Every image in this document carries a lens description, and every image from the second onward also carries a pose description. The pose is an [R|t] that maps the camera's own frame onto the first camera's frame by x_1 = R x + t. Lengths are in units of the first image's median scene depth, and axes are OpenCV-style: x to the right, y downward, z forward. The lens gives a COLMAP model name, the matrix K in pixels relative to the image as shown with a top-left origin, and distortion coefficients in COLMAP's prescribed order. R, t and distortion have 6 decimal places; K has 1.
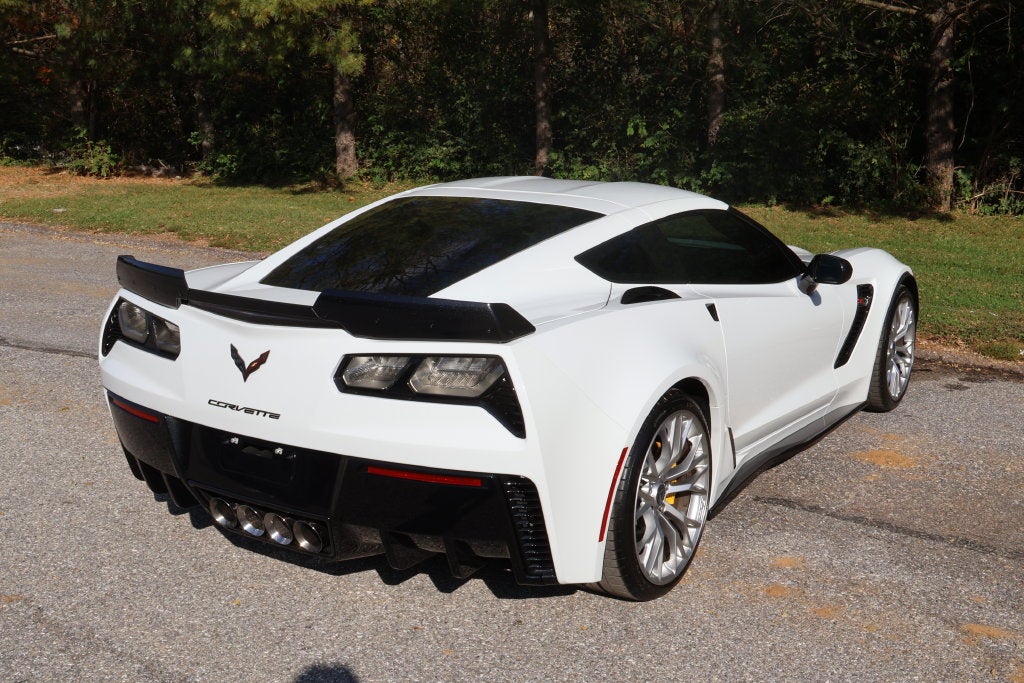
lens RADIAL K [[1179.6, 0, 511.6], [0, 1179.6, 330.3], [0, 0, 1]] dist [-0.003800, 0.027409]
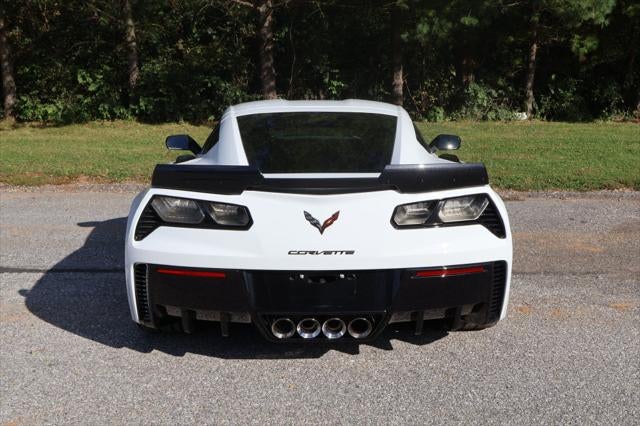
lens RADIAL K [[736.6, 0, 321.2], [0, 736.6, 200.6], [0, 0, 1]] dist [0.004972, 0.021805]
pose [[0.828310, -0.118847, 0.547519, -0.655451], [0.122701, 0.991999, 0.029702, -0.024050], [-0.546669, 0.042579, 0.836266, 0.188583]]
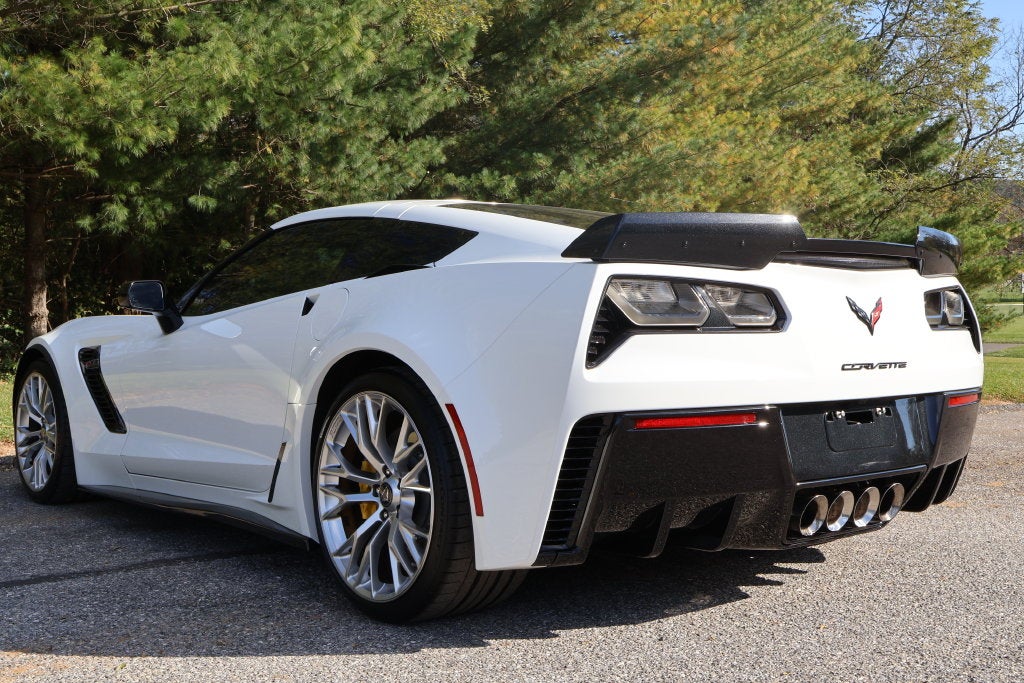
lens RADIAL K [[1179.6, 0, 511.6], [0, 1179.6, 330.3], [0, 0, 1]] dist [-0.003800, 0.027409]
pose [[0.298395, -0.013949, 0.954341, -1.030526], [0.201181, 0.978348, -0.048603, 0.025504], [-0.932999, 0.206498, 0.294740, 0.881789]]
